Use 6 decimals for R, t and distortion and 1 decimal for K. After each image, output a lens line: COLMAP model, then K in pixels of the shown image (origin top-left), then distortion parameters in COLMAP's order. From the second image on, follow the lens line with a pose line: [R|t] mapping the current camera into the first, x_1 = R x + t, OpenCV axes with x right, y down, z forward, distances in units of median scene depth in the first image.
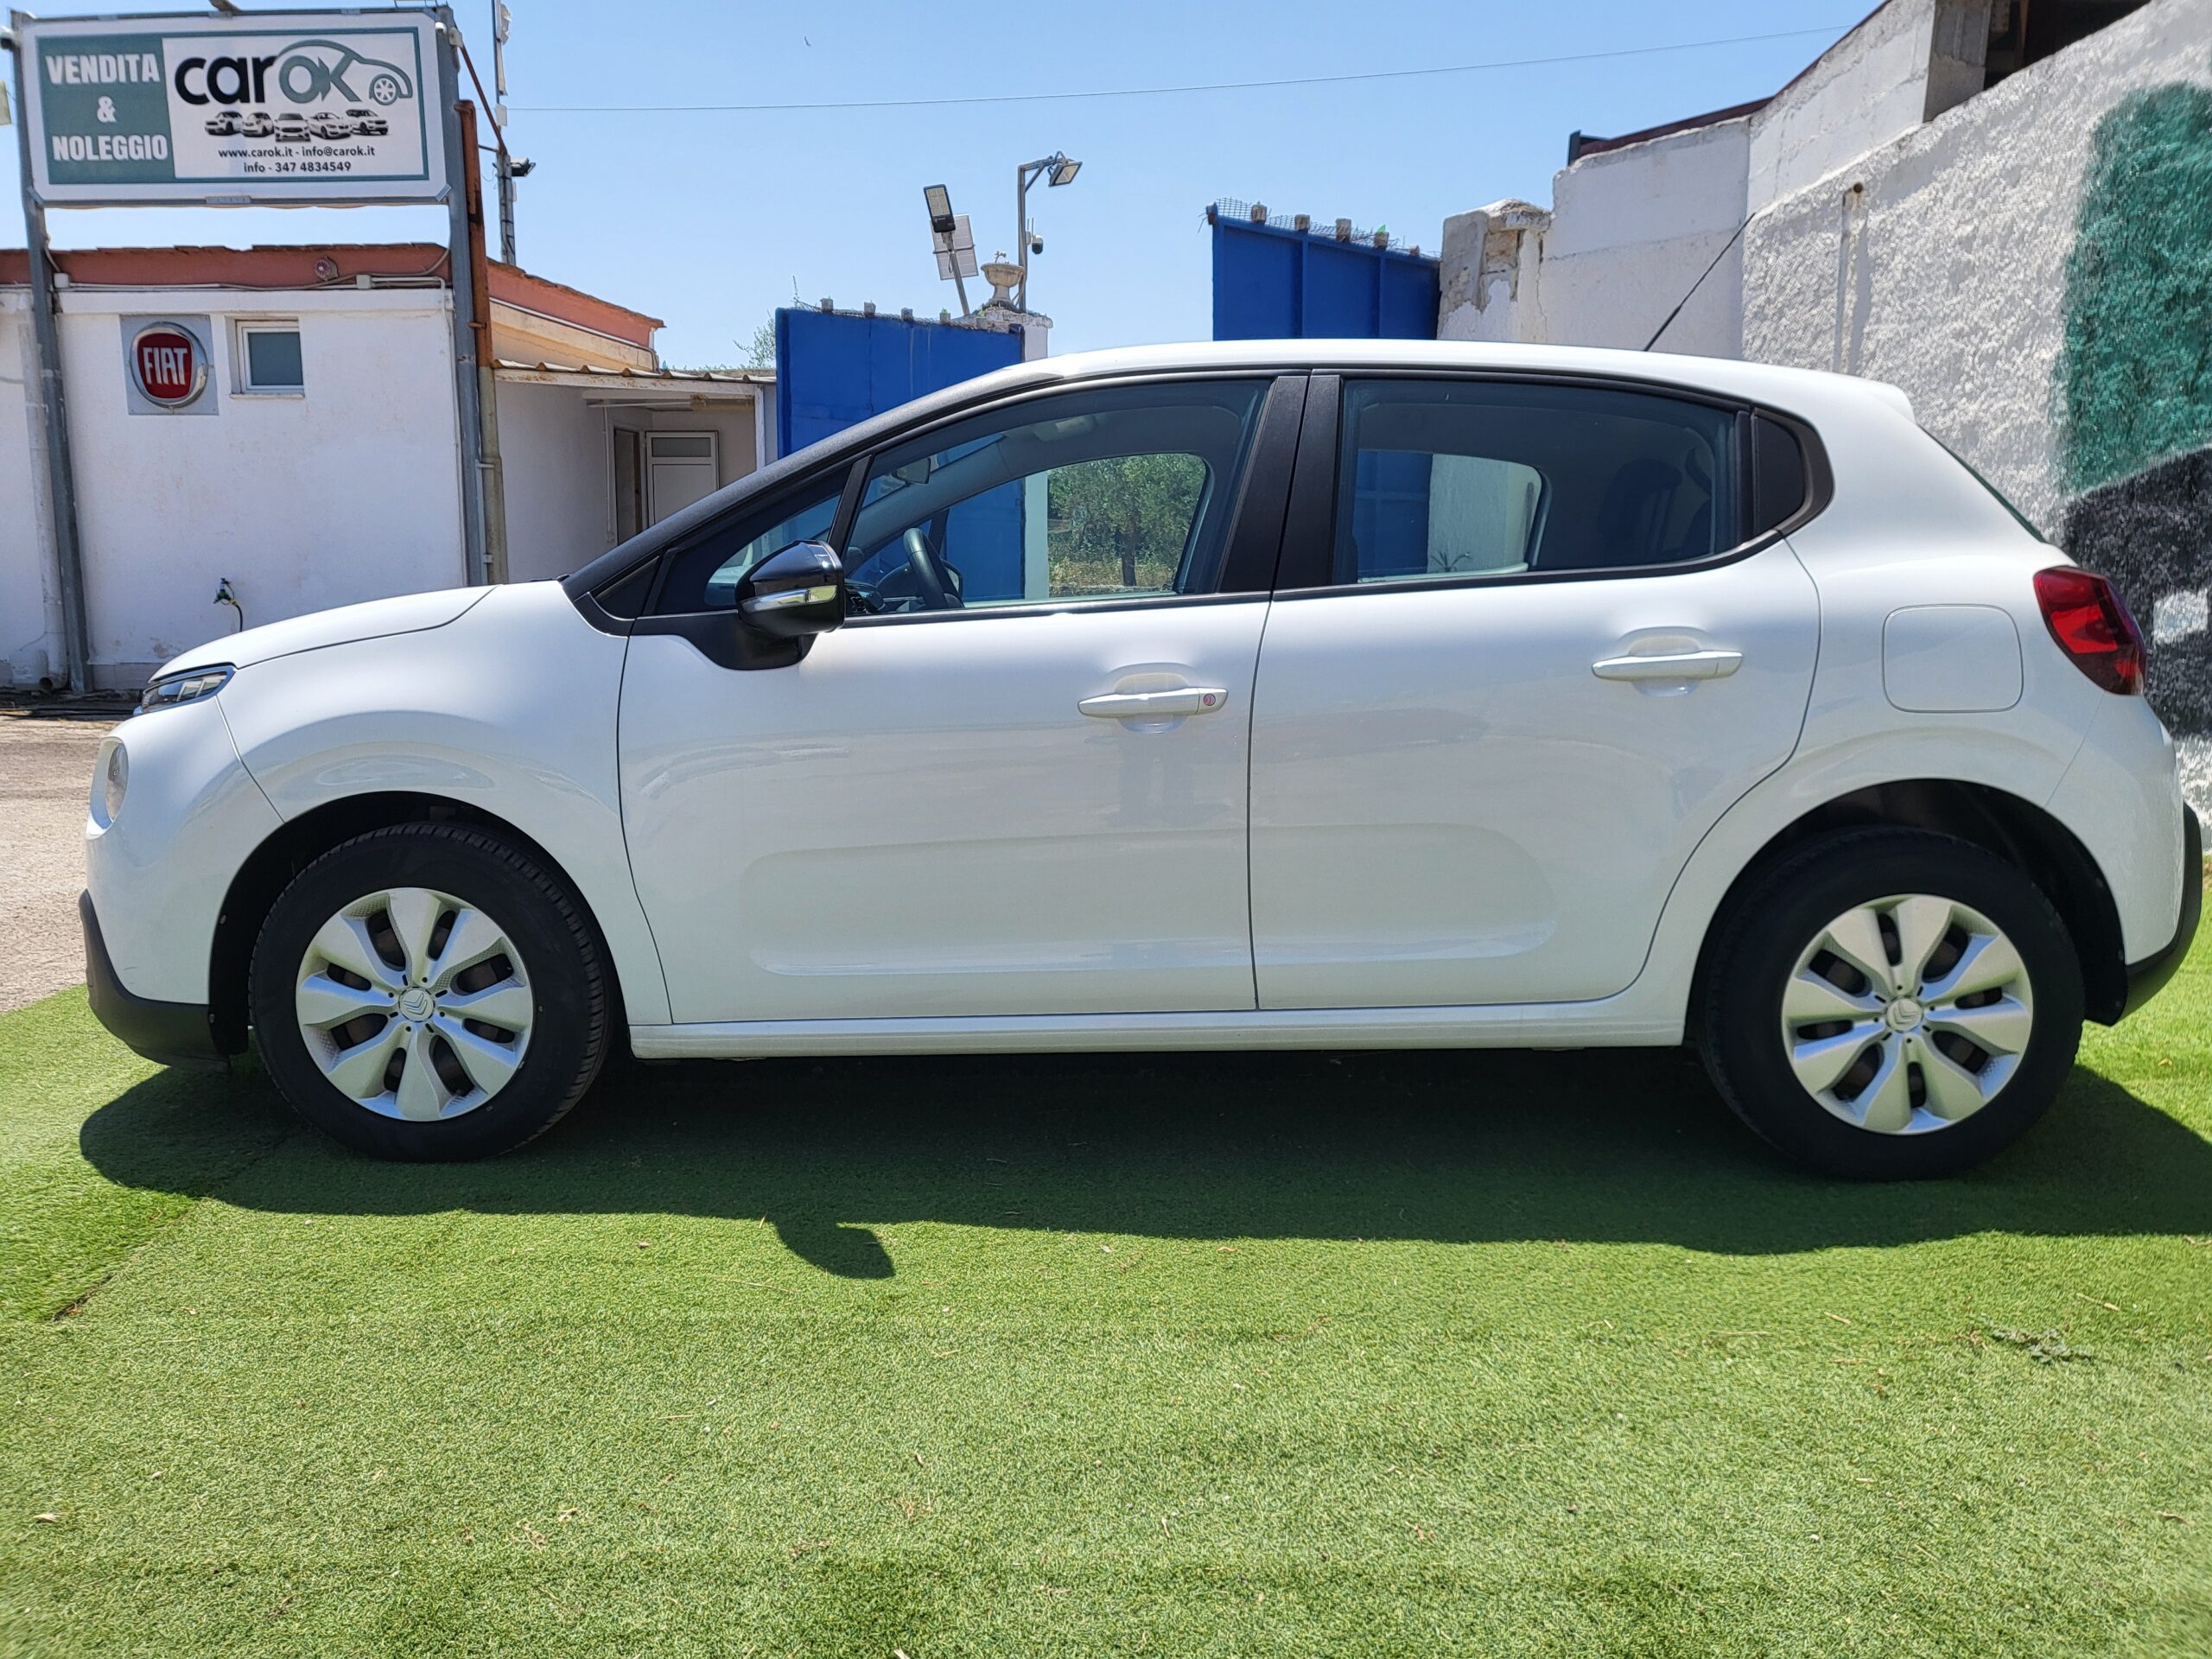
lens RADIAL K [[1746.1, 0, 1108.8], [0, 1746.1, 828.1], [0, 0, 1]] dist [-0.016605, 0.052676]
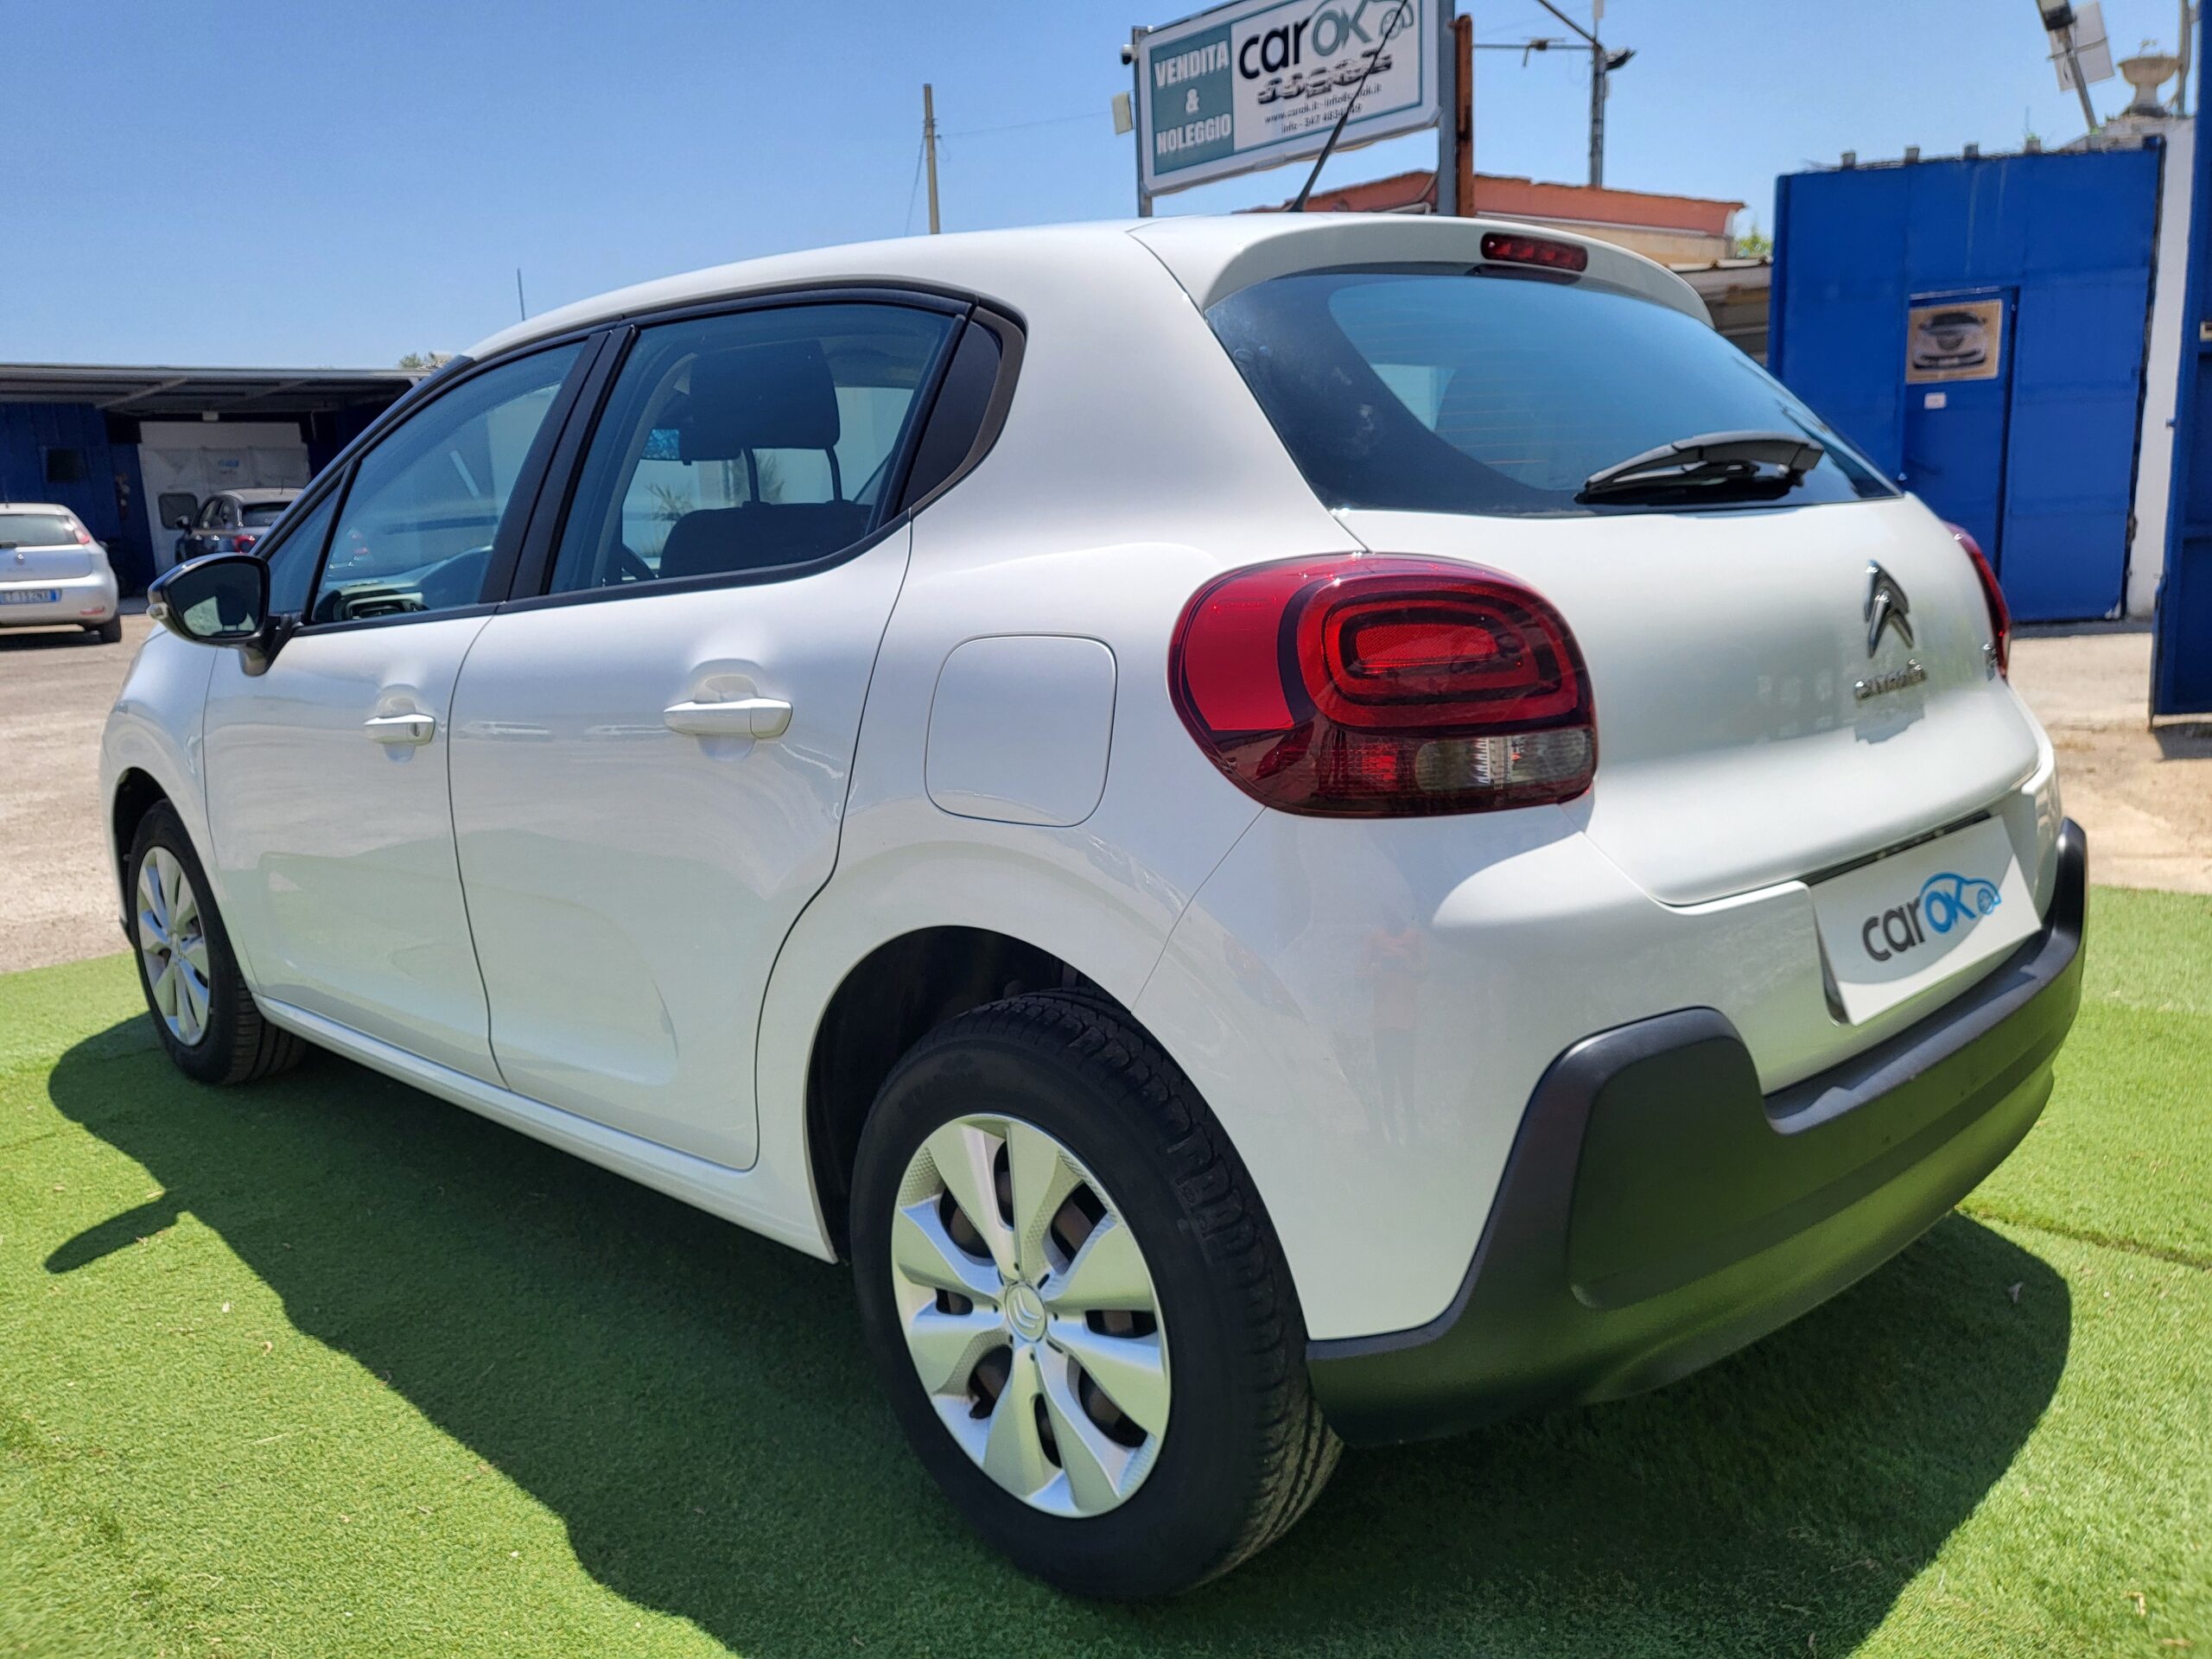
lens RADIAL K [[1746.1, 0, 1107.7], [0, 1746.1, 829.5], [0, 0, 1]] dist [-0.016605, 0.052676]
pose [[0.702604, 0.095580, -0.705133, 0.231150], [-0.054260, 0.995249, 0.080840, -0.028494], [0.709510, -0.018538, 0.704452, 0.156814]]
